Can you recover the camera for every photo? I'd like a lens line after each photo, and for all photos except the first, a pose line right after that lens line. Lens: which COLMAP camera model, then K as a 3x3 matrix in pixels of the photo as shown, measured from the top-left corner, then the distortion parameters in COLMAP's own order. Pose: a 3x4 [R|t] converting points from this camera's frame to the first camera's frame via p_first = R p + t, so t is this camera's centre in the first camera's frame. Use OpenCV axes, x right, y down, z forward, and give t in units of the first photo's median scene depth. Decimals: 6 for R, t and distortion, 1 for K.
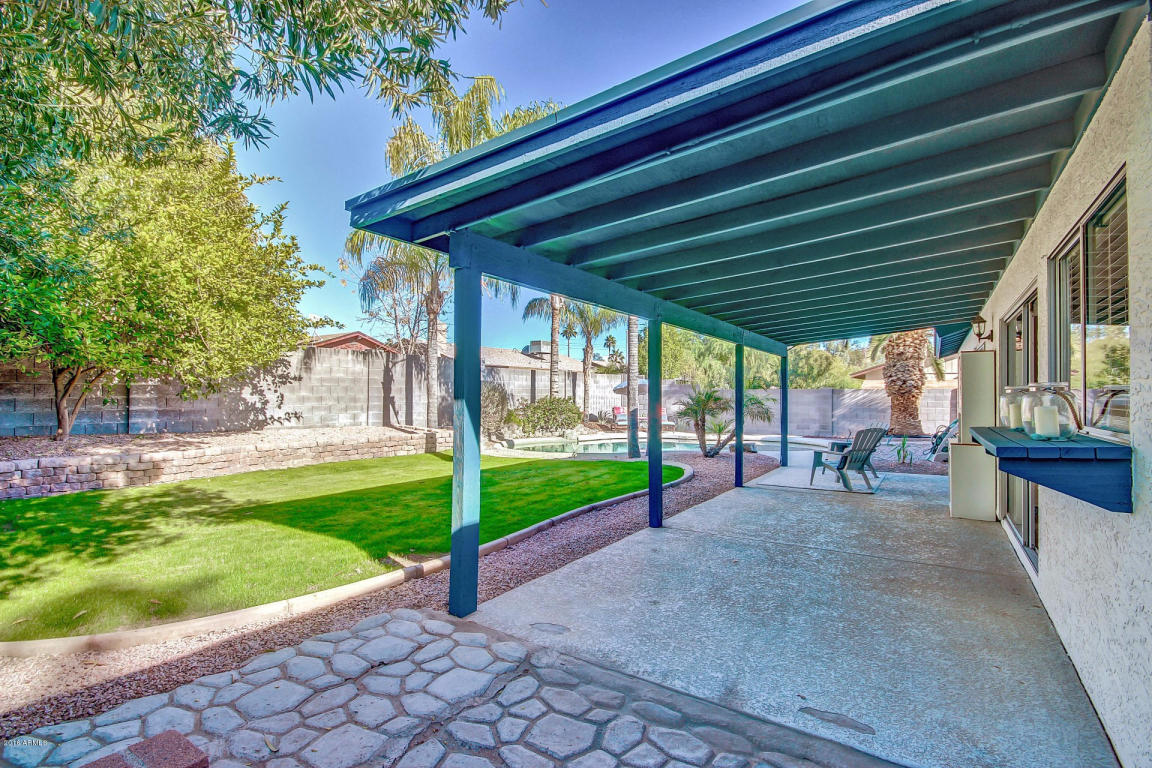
lens RADIAL K [[531.4, 0, 586.5], [0, 531.4, 389.2], [0, 0, 1]] dist [0.003348, -0.008619]
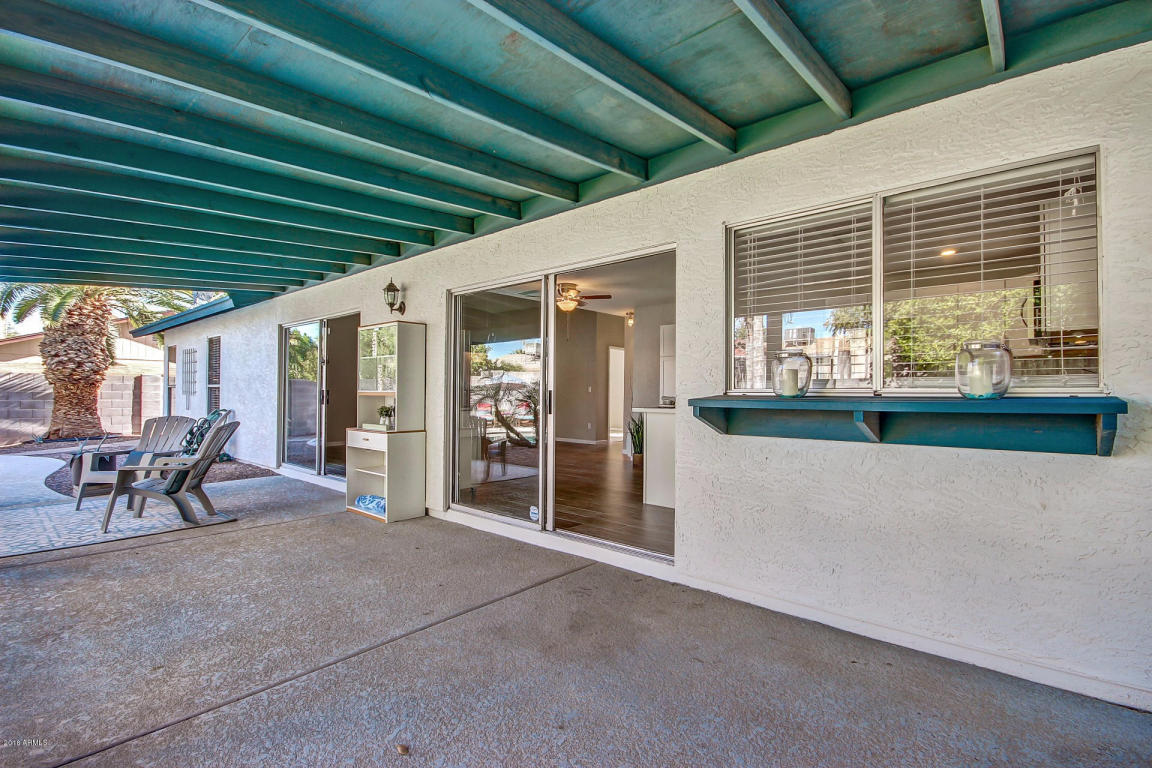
lens RADIAL K [[531.4, 0, 586.5], [0, 531.4, 389.2], [0, 0, 1]] dist [0.003348, -0.008619]
pose [[0.133545, 0.004419, 0.991033, -0.029194], [-0.015486, 0.999877, -0.002372, 0.011552], [-0.990922, -0.015030, 0.133597, 0.213986]]
